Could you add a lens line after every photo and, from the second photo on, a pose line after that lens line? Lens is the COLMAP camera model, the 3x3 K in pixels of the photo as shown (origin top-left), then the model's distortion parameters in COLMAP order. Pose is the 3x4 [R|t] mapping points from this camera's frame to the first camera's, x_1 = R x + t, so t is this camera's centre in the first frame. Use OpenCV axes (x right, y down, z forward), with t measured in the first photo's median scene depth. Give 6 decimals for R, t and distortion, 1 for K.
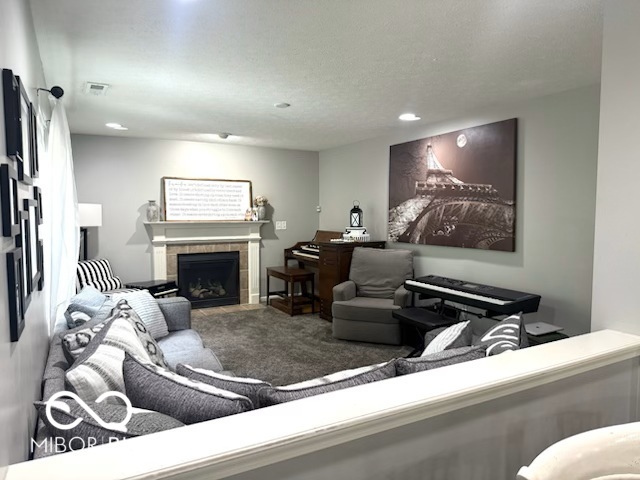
lens RADIAL K [[433.7, 0, 320.0], [0, 433.7, 240.0], [0, 0, 1]] dist [0.004355, -0.004104]
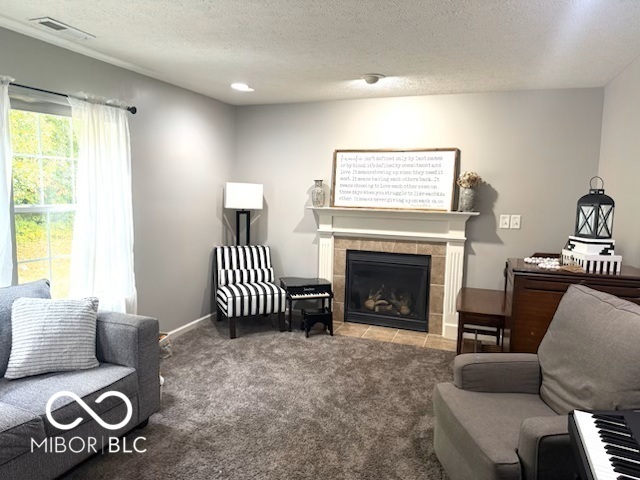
lens RADIAL K [[433.7, 0, 320.0], [0, 433.7, 240.0], [0, 0, 1]] dist [0.004355, -0.004104]
pose [[0.643883, 0.099153, -0.758672, 0.224821], [-0.069997, 0.995043, 0.070639, -0.035958], [0.761916, 0.007621, 0.647631, 0.461355]]
